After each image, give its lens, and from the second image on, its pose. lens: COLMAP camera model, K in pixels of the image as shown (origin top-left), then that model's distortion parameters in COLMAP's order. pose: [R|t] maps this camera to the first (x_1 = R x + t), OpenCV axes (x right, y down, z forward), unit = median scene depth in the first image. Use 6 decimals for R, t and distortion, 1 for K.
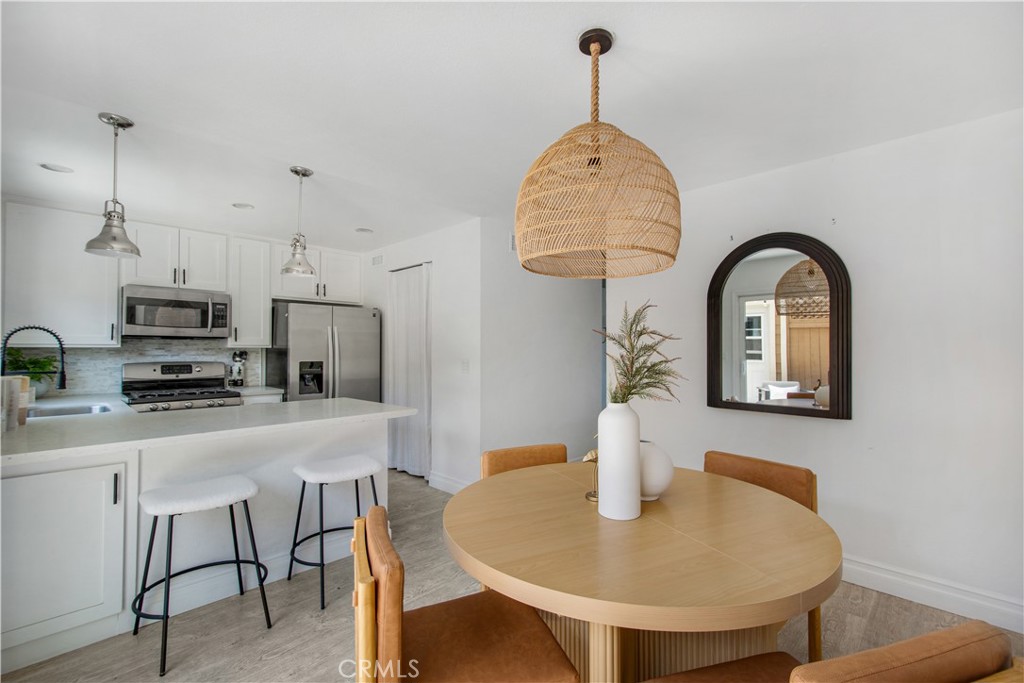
lens RADIAL K [[453.8, 0, 515.3], [0, 453.8, 343.7], [0, 0, 1]] dist [0.001705, -0.001165]
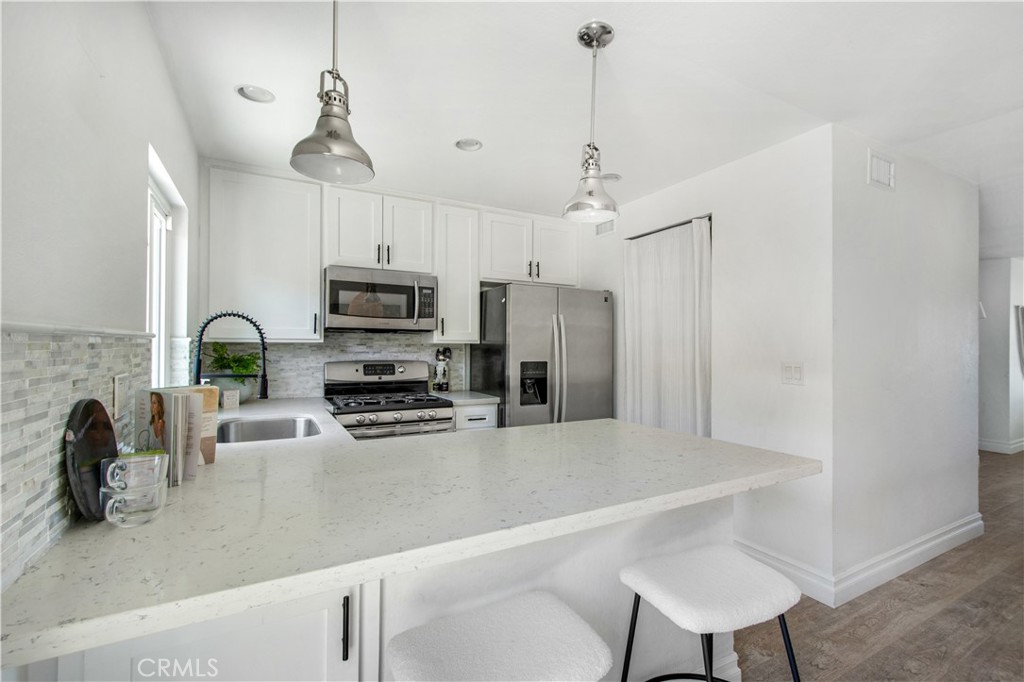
lens RADIAL K [[453.8, 0, 521.3], [0, 453.8, 343.6], [0, 0, 1]] dist [0.001705, -0.001165]
pose [[0.961349, -0.000853, -0.275331, -0.286821], [0.002189, 0.999987, 0.004545, 0.006690], [0.275324, -0.004972, 0.961339, 0.296957]]
